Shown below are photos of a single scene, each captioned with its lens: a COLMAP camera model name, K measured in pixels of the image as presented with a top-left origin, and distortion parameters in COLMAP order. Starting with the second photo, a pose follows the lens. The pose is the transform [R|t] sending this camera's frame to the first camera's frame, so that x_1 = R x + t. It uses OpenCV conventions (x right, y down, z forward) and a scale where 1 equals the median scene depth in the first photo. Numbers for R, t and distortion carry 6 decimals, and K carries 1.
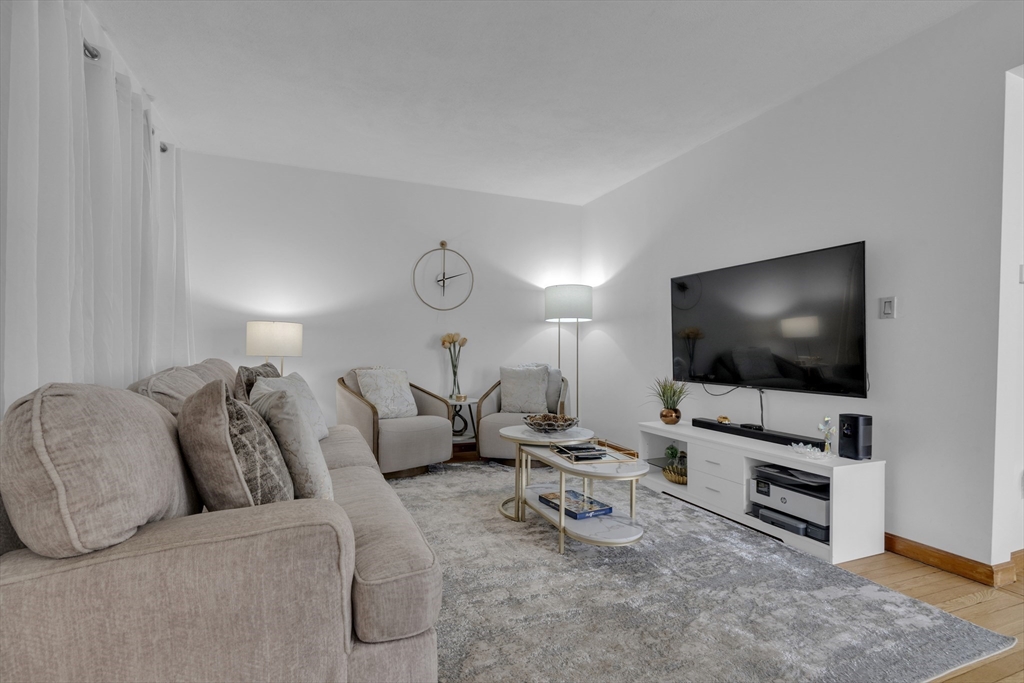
lens RADIAL K [[473.4, 0, 510.8], [0, 473.4, 348.1], [0, 0, 1]] dist [-0.003983, 0.001557]
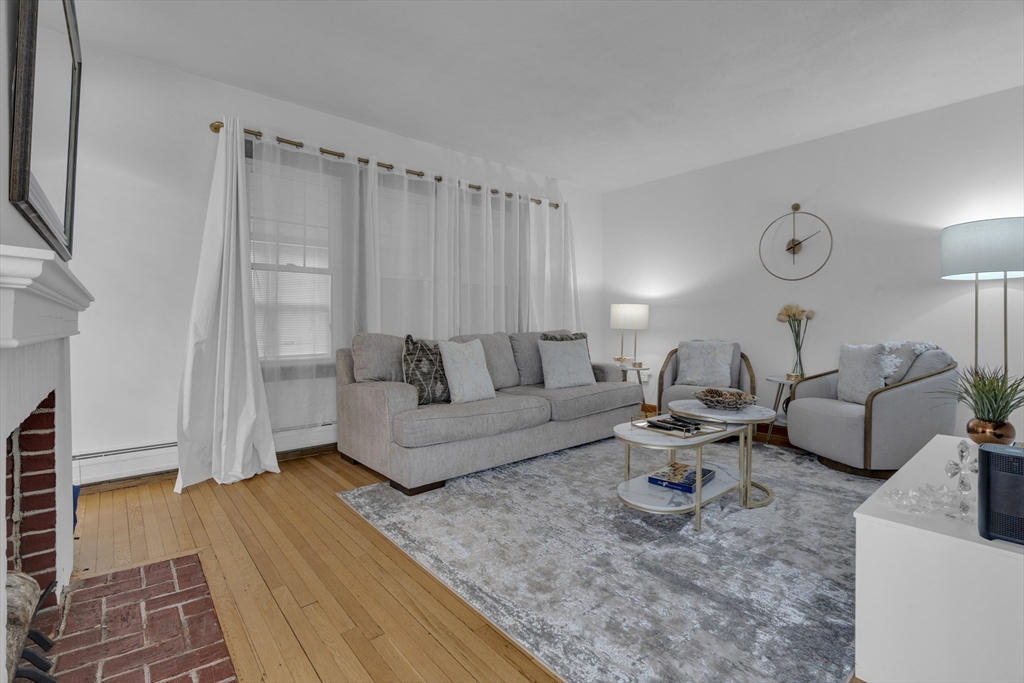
lens RADIAL K [[473.4, 0, 510.7], [0, 473.4, 335.6], [0, 0, 1]] dist [-0.003983, 0.001557]
pose [[0.313453, 0.013072, -0.949514, 0.556562], [0.002552, 0.999890, 0.014608, 0.011236], [0.949600, -0.007002, 0.313386, 0.205674]]
